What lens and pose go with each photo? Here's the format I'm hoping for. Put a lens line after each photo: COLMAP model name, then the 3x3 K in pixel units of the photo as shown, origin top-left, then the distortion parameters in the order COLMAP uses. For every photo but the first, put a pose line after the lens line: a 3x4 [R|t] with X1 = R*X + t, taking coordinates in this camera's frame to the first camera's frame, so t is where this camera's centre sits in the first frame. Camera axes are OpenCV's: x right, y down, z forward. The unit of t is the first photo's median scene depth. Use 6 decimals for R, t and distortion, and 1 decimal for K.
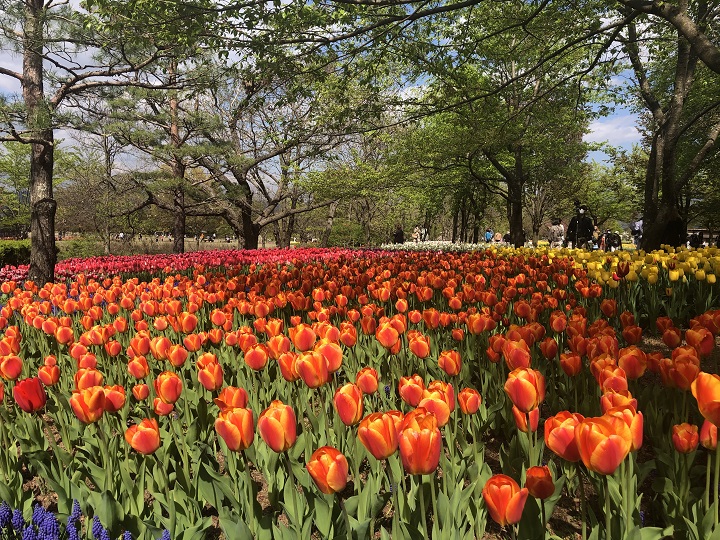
lens RADIAL K [[587.1, 0, 360.0], [0, 587.1, 270.0], [0, 0, 1]] dist [0.069531, -0.112933]
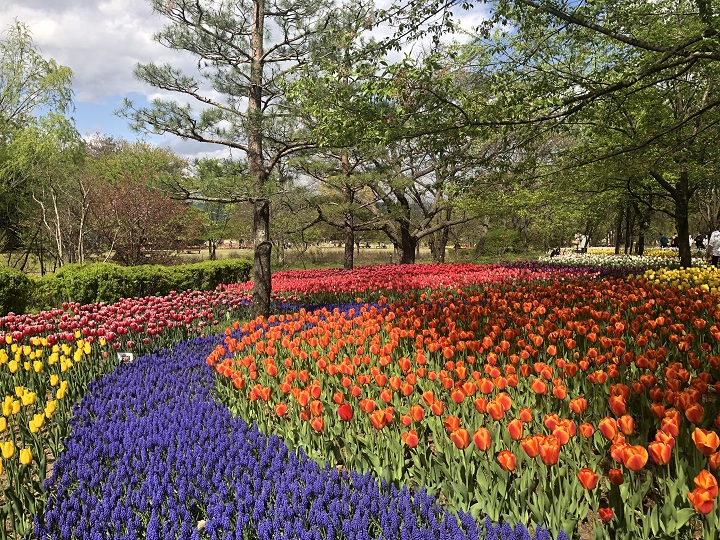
lens RADIAL K [[587.1, 0, 360.0], [0, 587.1, 270.0], [0, 0, 1]] dist [0.069531, -0.112933]
pose [[0.966940, -0.004237, -0.254967, -0.002702], [0.003214, 0.999985, -0.004428, -0.053431], [0.254982, 0.003462, 0.966940, -0.187000]]
